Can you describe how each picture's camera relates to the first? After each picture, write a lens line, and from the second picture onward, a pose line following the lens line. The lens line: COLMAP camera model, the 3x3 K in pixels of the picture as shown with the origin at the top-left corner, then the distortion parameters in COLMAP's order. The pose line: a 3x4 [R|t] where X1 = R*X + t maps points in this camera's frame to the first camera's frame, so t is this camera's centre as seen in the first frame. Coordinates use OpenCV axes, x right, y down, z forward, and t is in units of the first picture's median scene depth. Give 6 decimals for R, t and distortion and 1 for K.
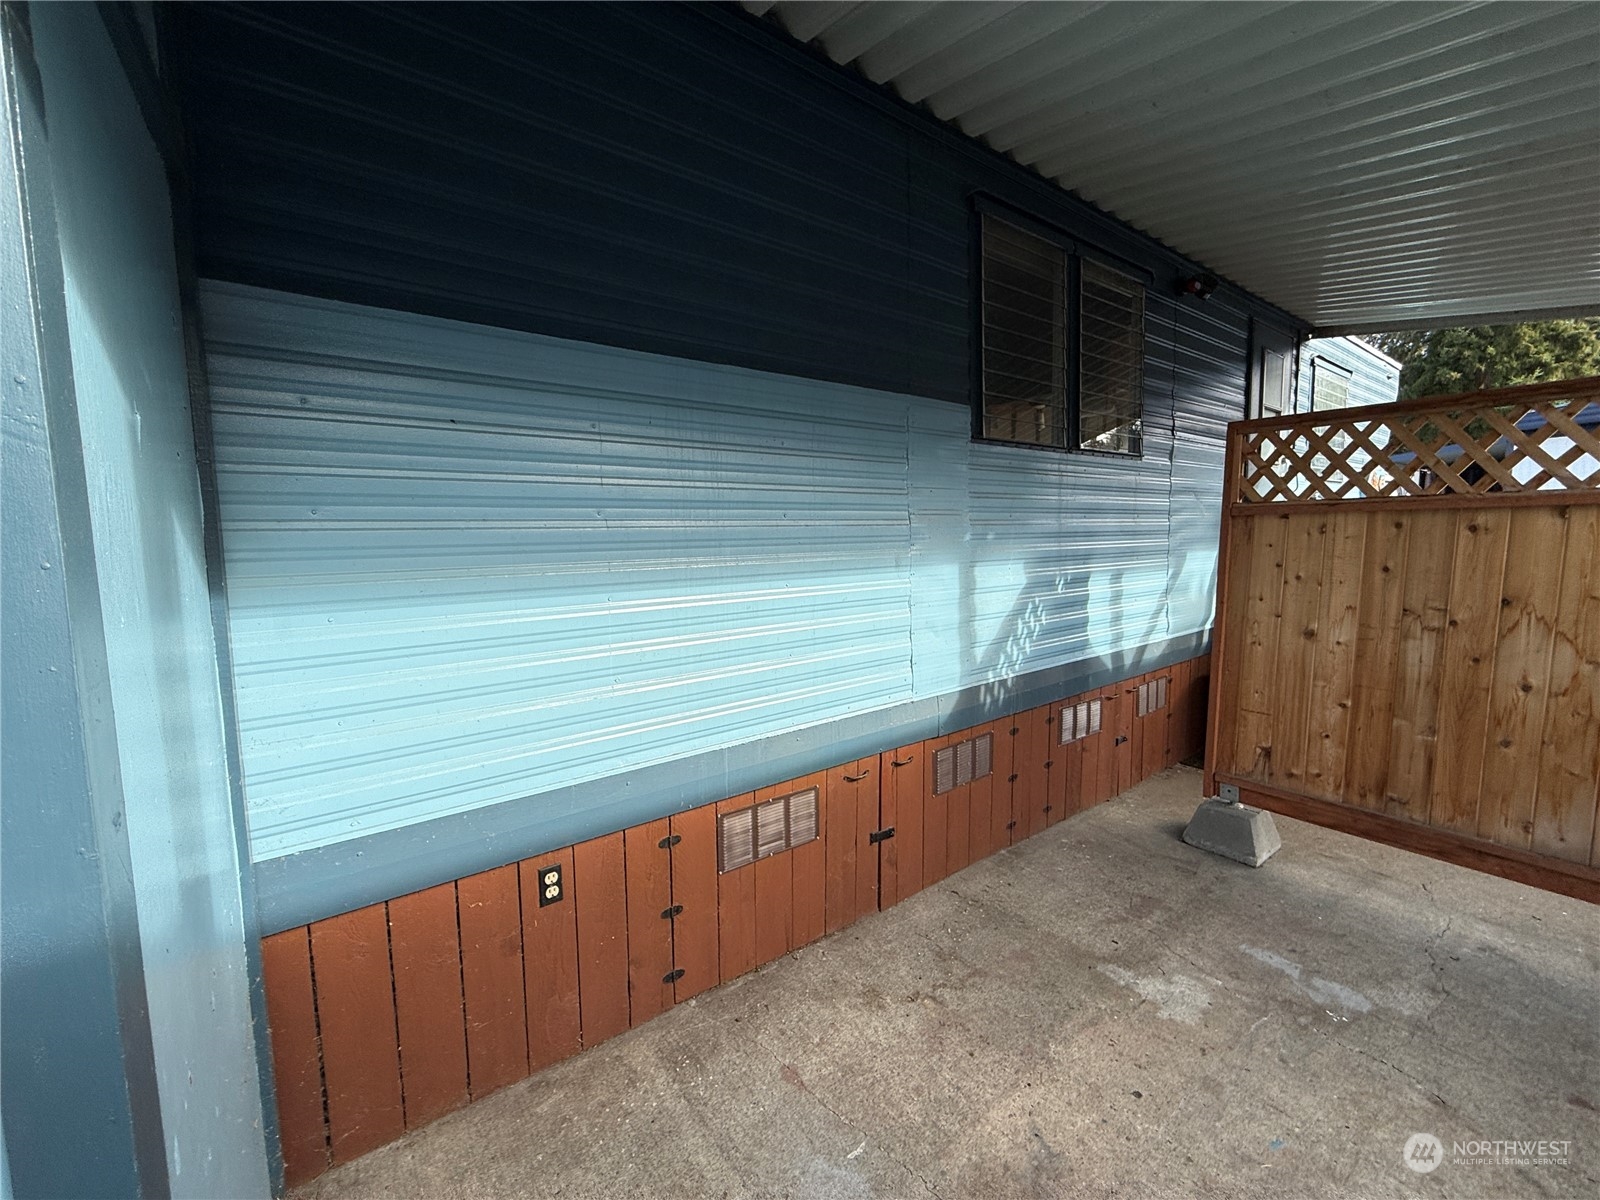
lens RADIAL K [[641.4, 0, 804.3], [0, 641.4, 596.1], [0, 0, 1]] dist [-0.000643, 0.000054]
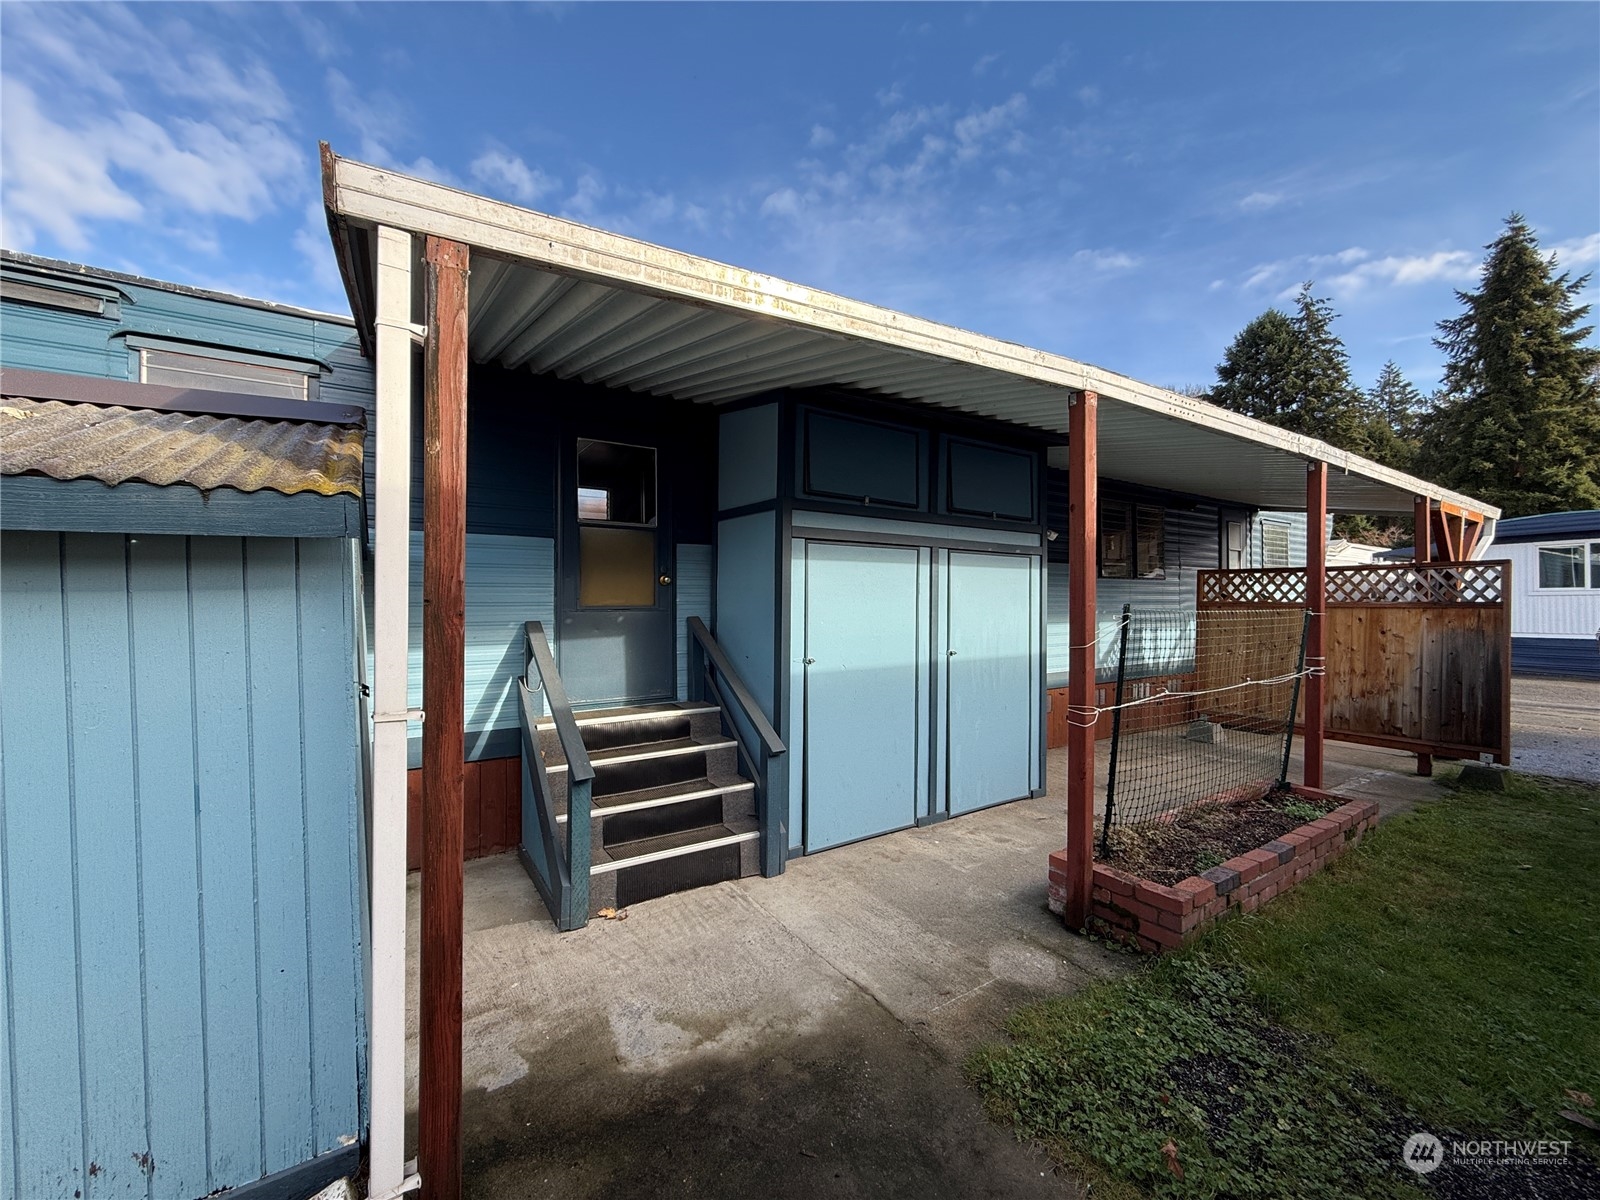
lens RADIAL K [[641.4, 0, 804.3], [0, 641.4, 596.1], [0, 0, 1]] dist [-0.000643, 0.000054]
pose [[0.997675, 0.020527, -0.064981, -0.713036], [-0.026837, 0.994847, -0.097772, 0.122257], [0.062639, 0.099288, 0.993085, -1.577861]]
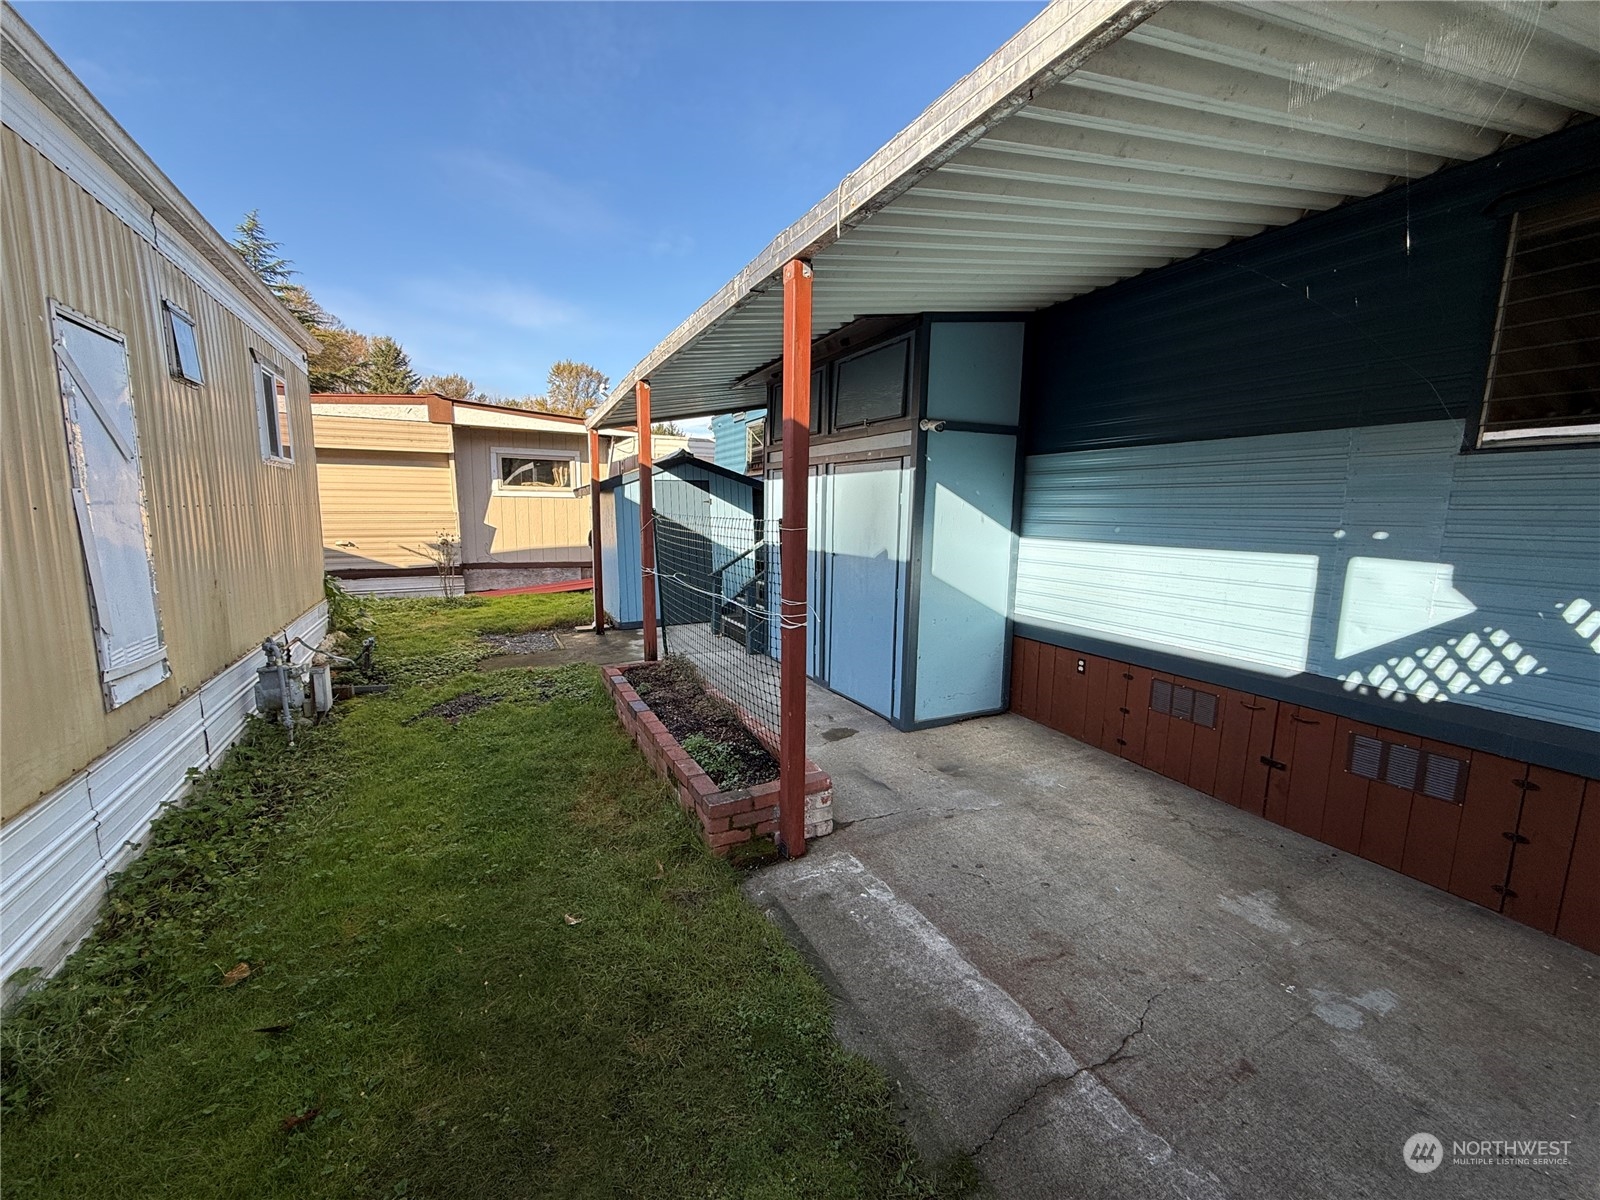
lens RADIAL K [[641.4, 0, 804.3], [0, 641.4, 596.1], [0, 0, 1]] dist [-0.000643, 0.000054]
pose [[-0.169601, 0.150943, -0.973885, 1.276505], [-0.110090, 0.979114, 0.170926, -0.075955], [0.979345, 0.136204, -0.149441, 0.155534]]
